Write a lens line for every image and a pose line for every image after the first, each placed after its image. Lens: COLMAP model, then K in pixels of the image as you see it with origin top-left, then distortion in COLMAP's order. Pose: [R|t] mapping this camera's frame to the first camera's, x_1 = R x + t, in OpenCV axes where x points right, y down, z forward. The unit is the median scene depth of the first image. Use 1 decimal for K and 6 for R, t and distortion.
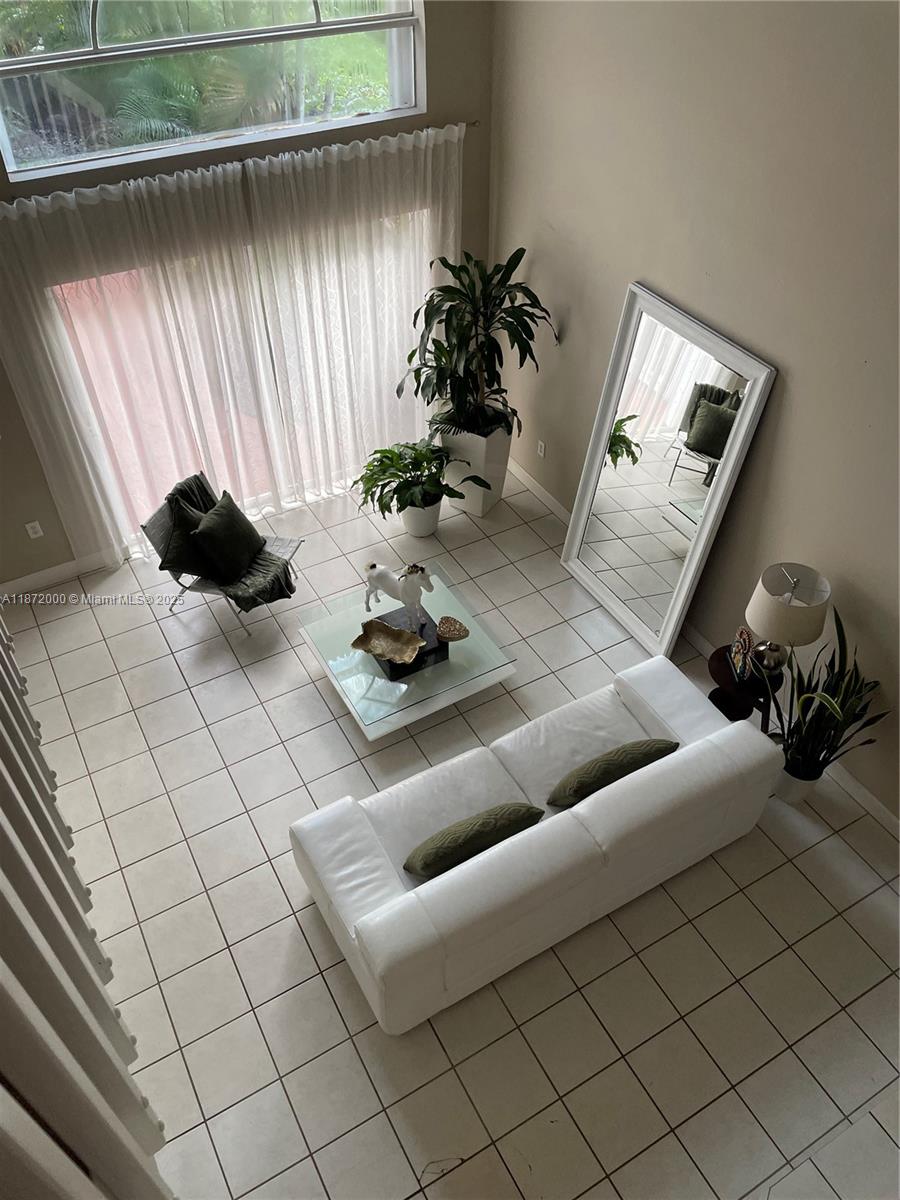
lens RADIAL K [[913.6, 0, 456.4], [0, 913.6, 590.0], [0, 0, 1]] dist [0.075244, -0.089306]
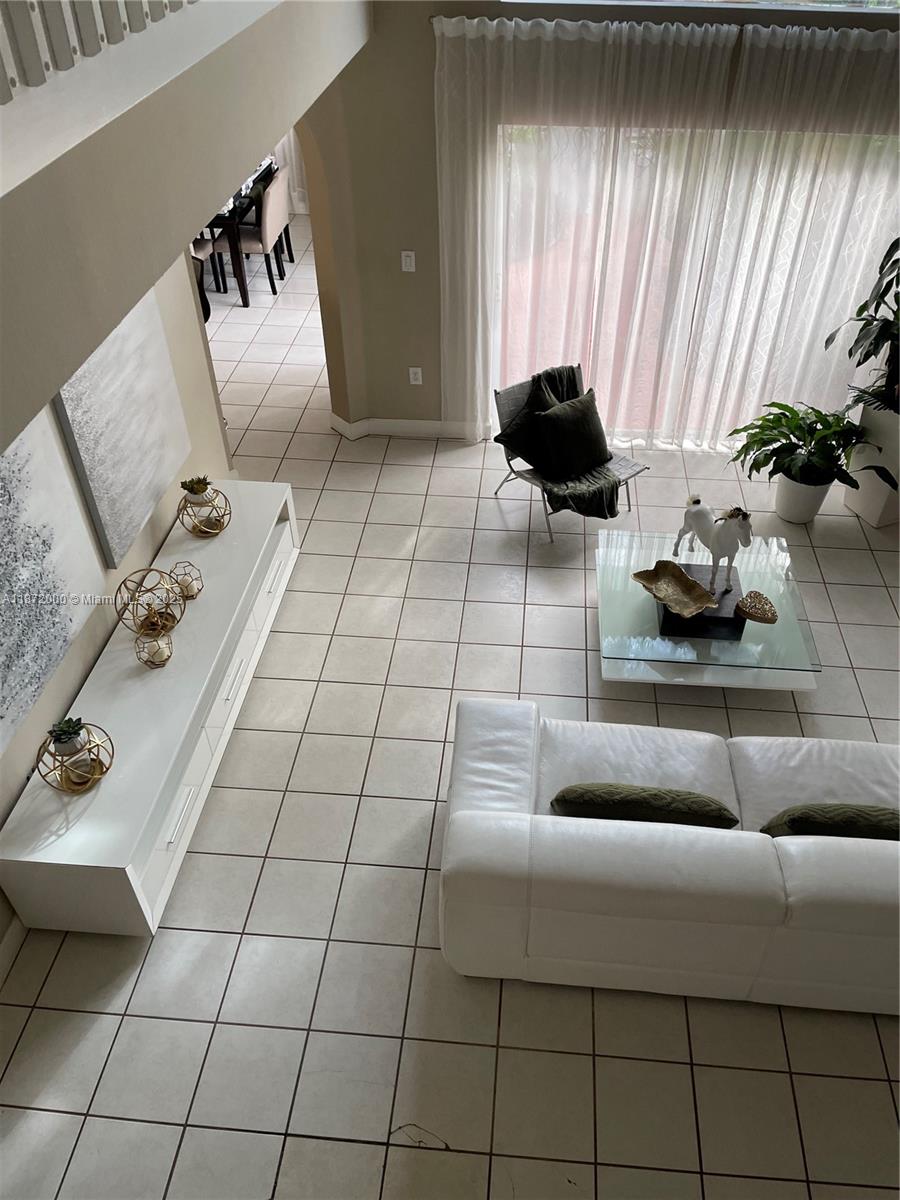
lens RADIAL K [[913.6, 0, 469.7], [0, 913.6, 587.5], [0, 0, 1]] dist [0.075244, -0.089306]
pose [[0.817307, 0.368446, -0.443008, 0.136116], [-0.395537, 0.917834, 0.033628, 0.096942], [0.418998, 0.147742, 0.895887, 0.155939]]
